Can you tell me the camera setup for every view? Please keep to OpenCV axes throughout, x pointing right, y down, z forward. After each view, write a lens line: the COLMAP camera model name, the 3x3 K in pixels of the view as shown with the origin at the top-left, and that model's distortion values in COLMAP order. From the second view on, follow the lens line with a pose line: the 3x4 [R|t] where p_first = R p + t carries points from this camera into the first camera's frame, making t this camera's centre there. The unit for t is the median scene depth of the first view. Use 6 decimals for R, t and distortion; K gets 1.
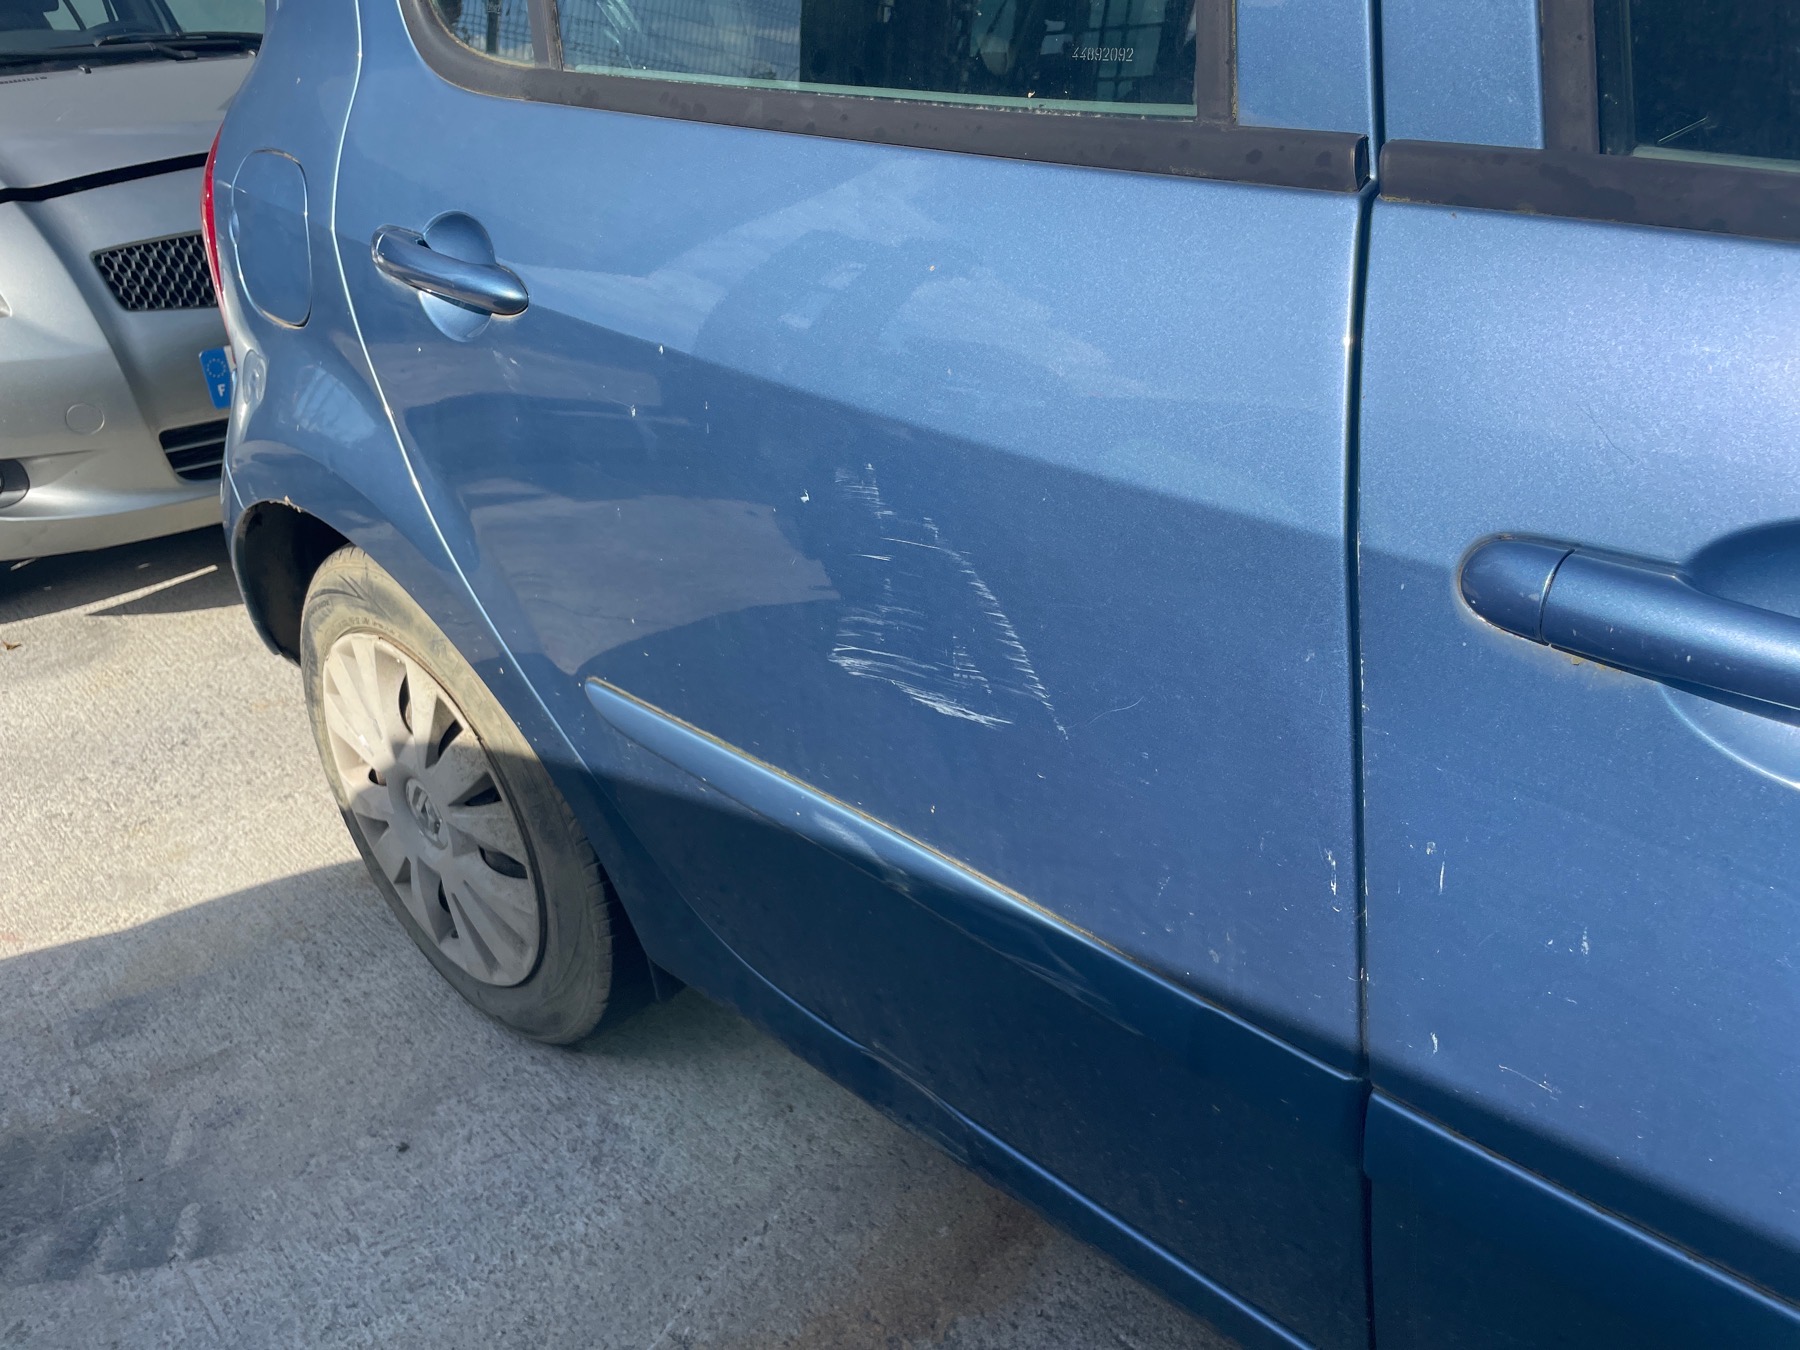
lens RADIAL K [[1367.2, 0, 911.1], [0, 1367.2, 667.0], [0, 0, 1]] dist [0.081451, -0.104784]
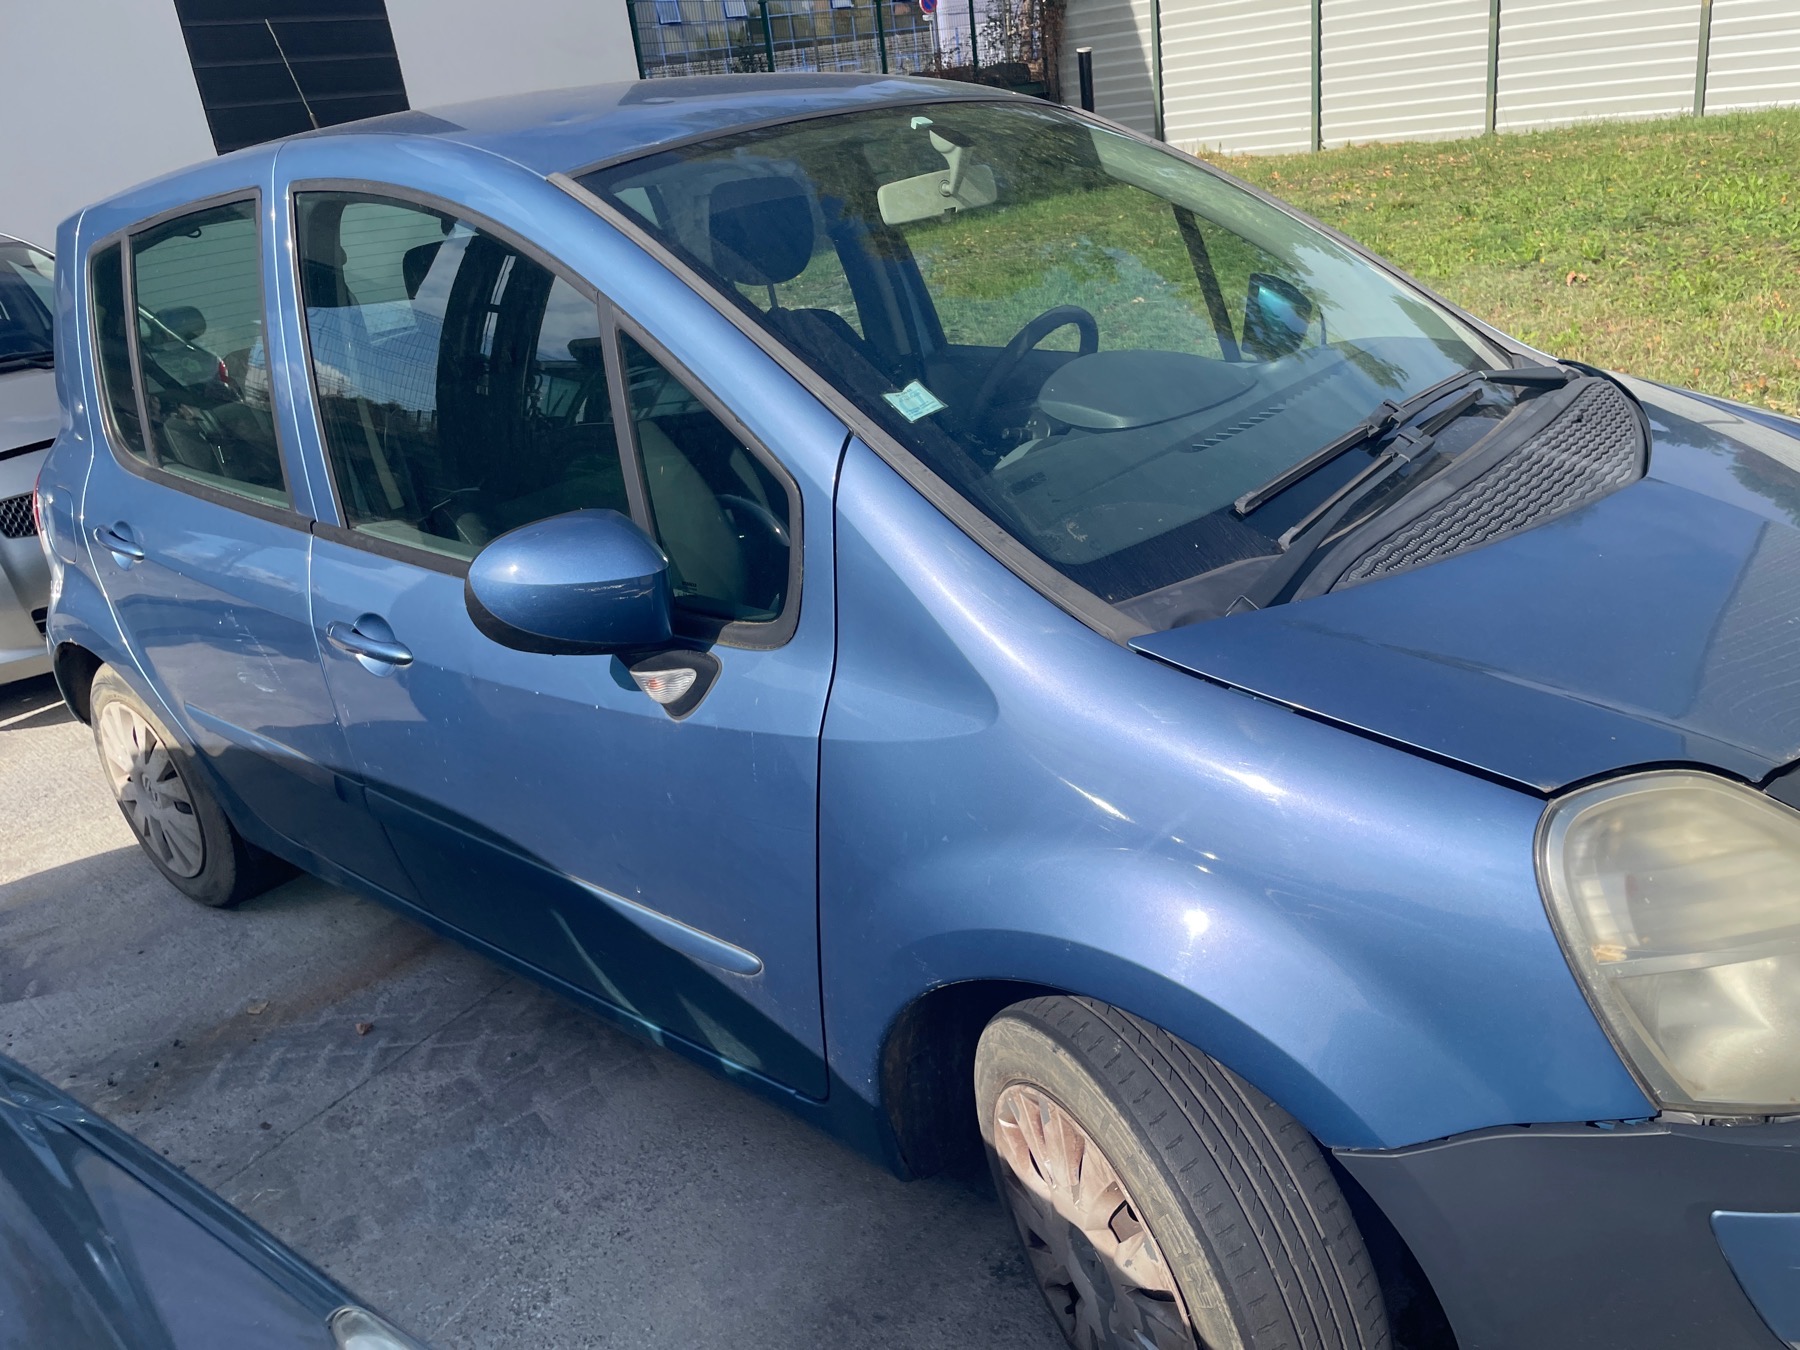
lens RADIAL K [[1367.2, 0, 911.3], [0, 1367.2, 683.0], [0, 0, 1]] dist [0.081451, -0.104784]
pose [[0.997165, -0.061164, 0.043819, 0.674133], [0.064457, 0.994854, -0.078178, 0.178250], [-0.038812, 0.080781, 0.995976, -1.072277]]
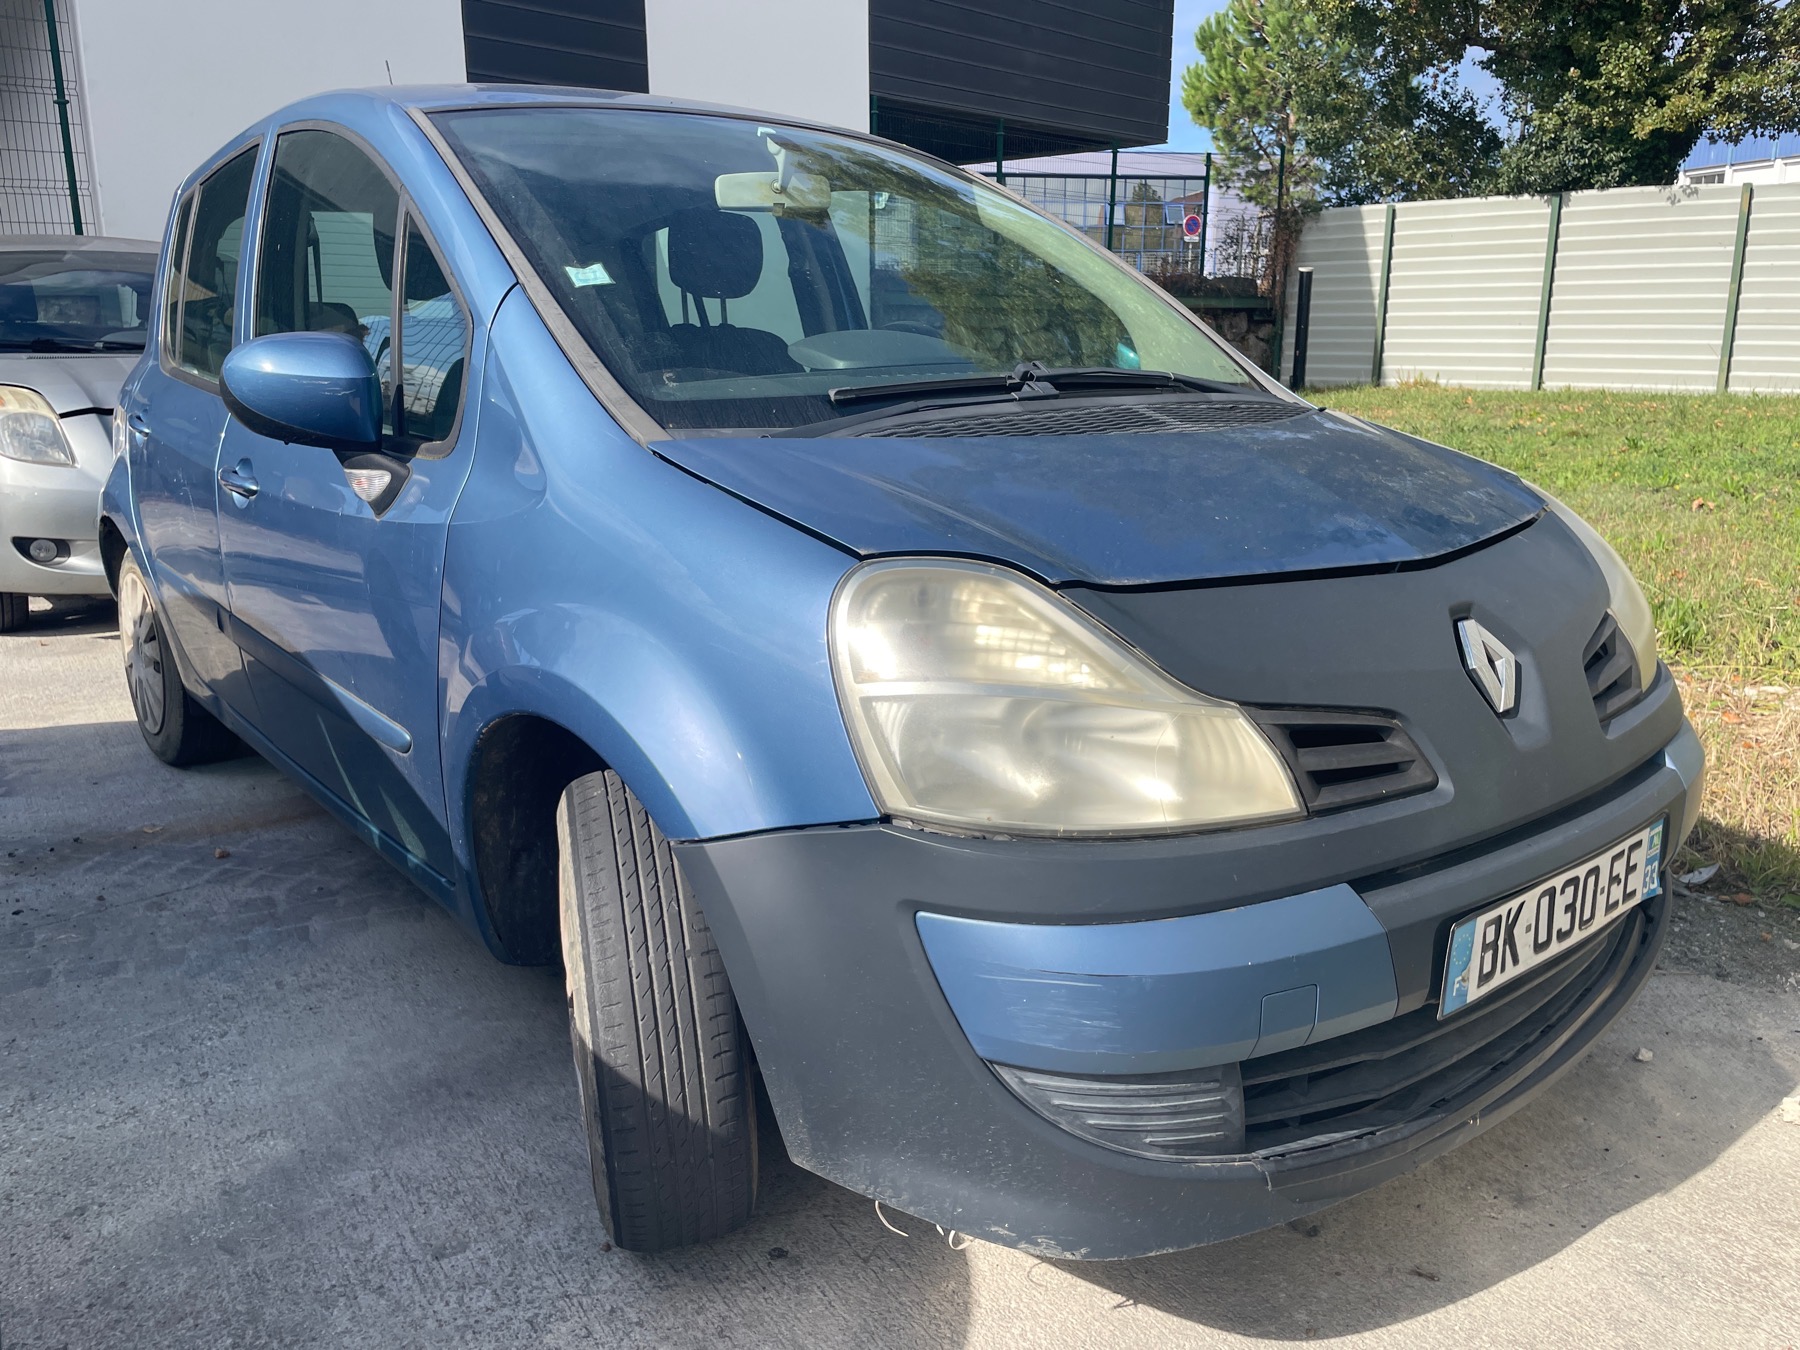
lens RADIAL K [[1367.2, 0, 891.8], [0, 1367.2, 672.2], [0, 0, 1]] dist [0.081451, -0.104784]
pose [[0.987880, 0.105241, -0.114095, 1.190305], [-0.127498, 0.969408, -0.209743, 0.469434], [0.088531, 0.221748, 0.971077, -1.189188]]
